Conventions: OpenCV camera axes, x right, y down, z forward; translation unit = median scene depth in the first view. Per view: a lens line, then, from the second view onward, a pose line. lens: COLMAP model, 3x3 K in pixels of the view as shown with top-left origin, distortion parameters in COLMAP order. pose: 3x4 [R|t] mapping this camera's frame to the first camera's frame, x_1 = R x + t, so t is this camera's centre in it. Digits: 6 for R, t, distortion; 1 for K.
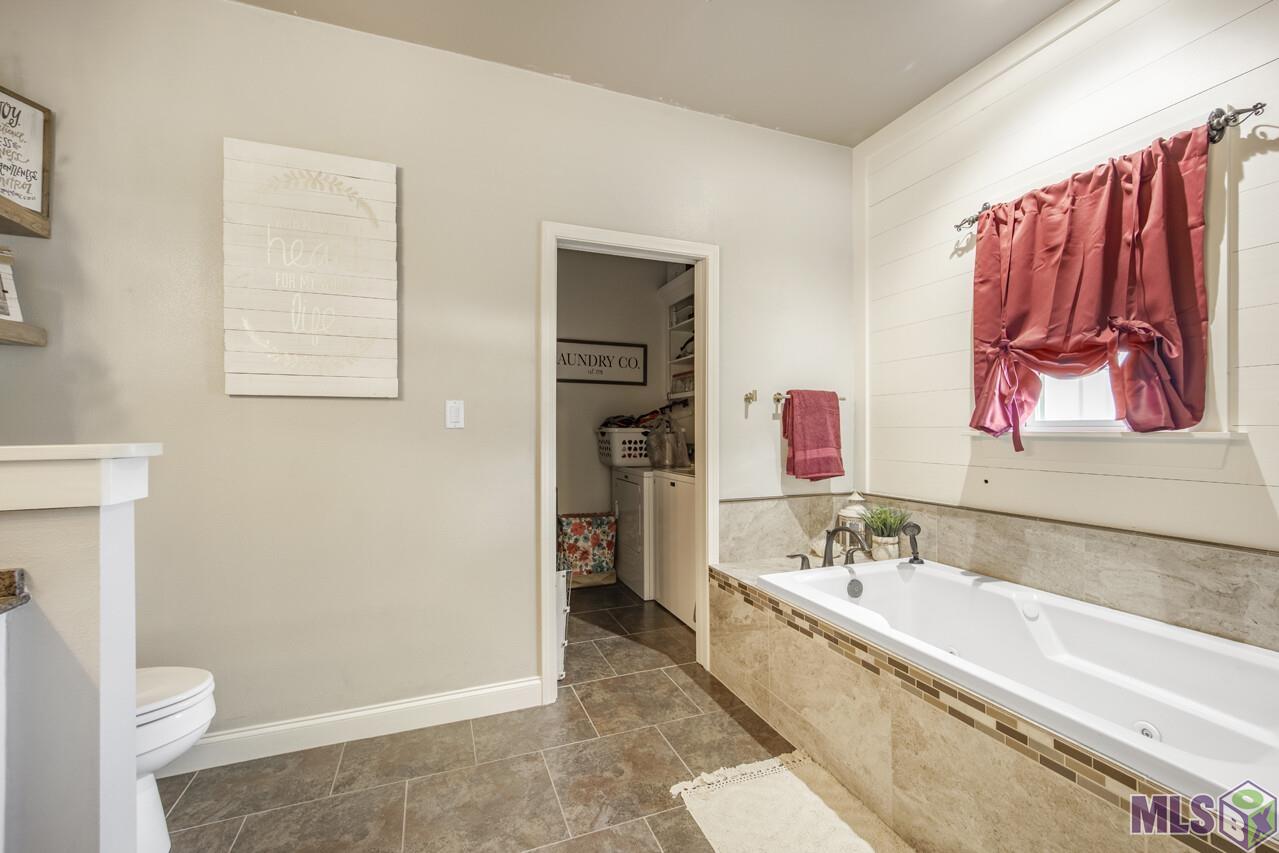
lens RADIAL K [[532.3, 0, 639.5], [0, 532.3, 426.5], [0, 0, 1]] dist [-0.001144, -0.000209]
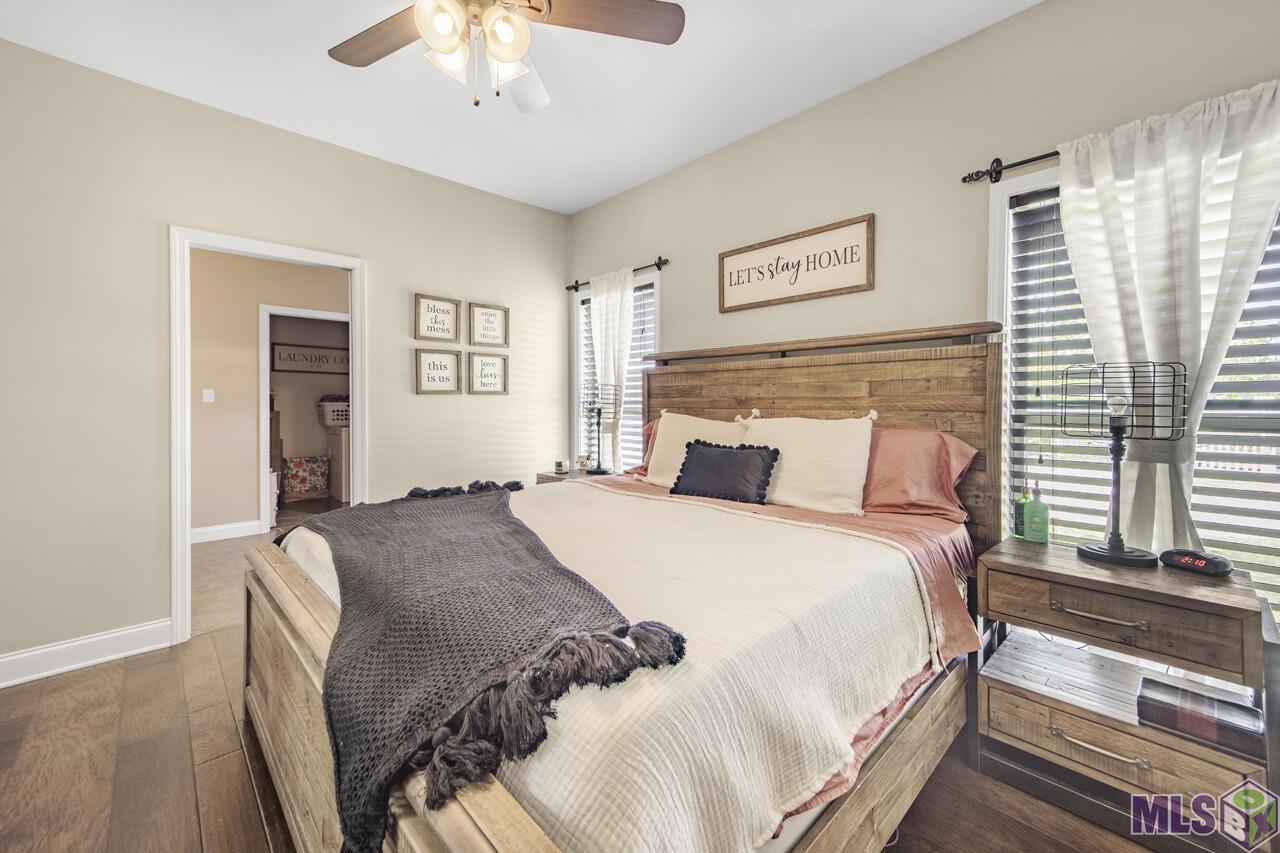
lens RADIAL K [[521.2, 0, 642.1], [0, 521.2, 406.2], [0, 0, 1]] dist [0.018188, -0.000054]
pose [[0.926975, 0.003911, 0.375103, 0.252470], [-0.010059, 0.999845, 0.014431, -0.018522], [-0.374989, -0.017150, 0.926871, -0.868217]]
